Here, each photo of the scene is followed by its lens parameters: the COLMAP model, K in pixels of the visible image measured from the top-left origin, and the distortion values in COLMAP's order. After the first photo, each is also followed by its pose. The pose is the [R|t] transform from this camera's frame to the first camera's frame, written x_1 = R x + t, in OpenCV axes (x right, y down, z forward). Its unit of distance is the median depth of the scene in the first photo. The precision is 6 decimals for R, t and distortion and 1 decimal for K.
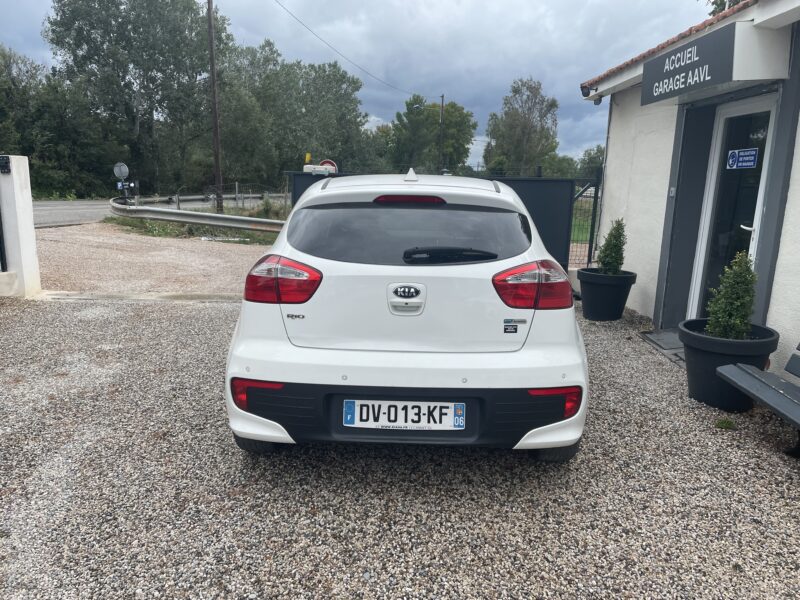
lens RADIAL K [[613.8, 0, 400.0], [0, 613.8, 300.0], [0, 0, 1]] dist [0.121483, -0.157462]
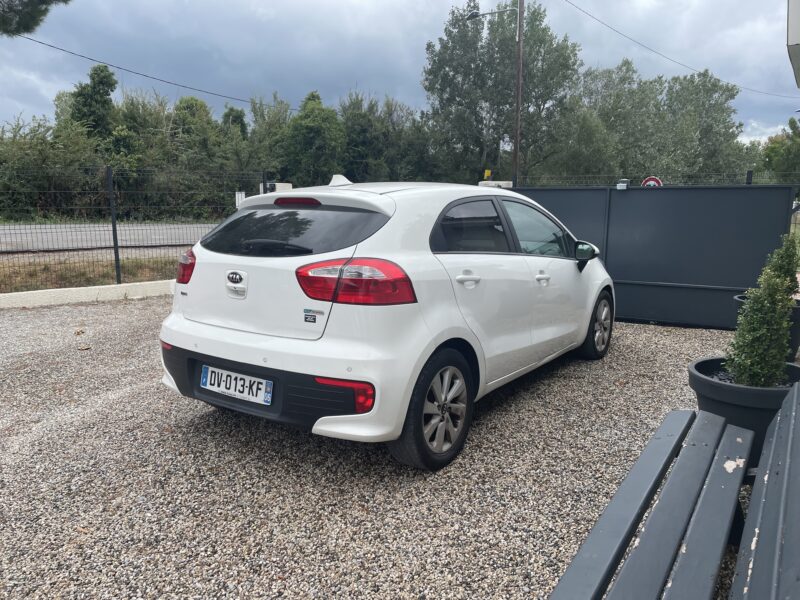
lens RADIAL K [[613.8, 0, 400.0], [0, 613.8, 300.0], [0, 0, 1]] dist [0.121483, -0.157462]
pose [[0.830983, 0.071936, -0.551627, 0.882254], [-0.092449, 0.995673, -0.009425, 0.010210], [0.548562, 0.058829, 0.834038, 0.187374]]
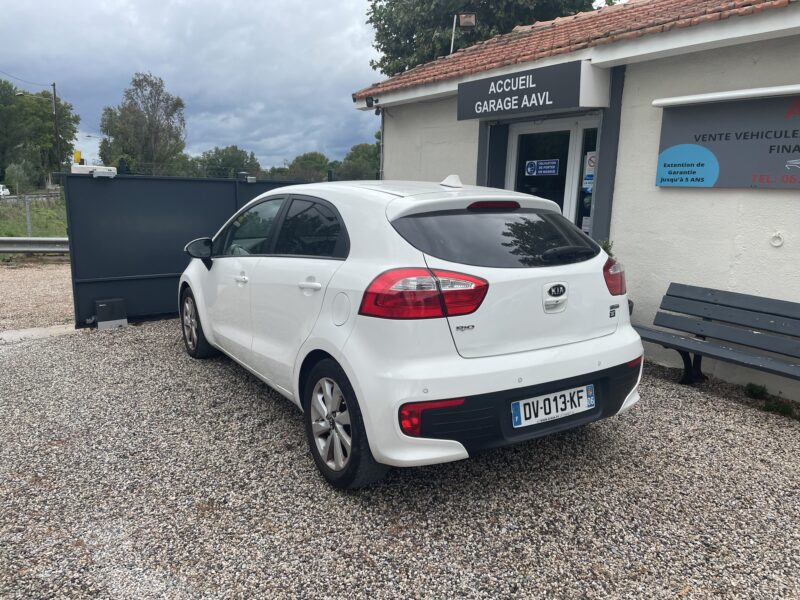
lens RADIAL K [[613.8, 0, 400.0], [0, 613.8, 300.0], [0, 0, 1]] dist [0.121483, -0.157462]
pose [[0.825679, -0.109894, 0.553333, -0.780675], [0.111253, 0.993300, 0.031262, -0.058544], [-0.553061, 0.035747, 0.832373, 0.242518]]
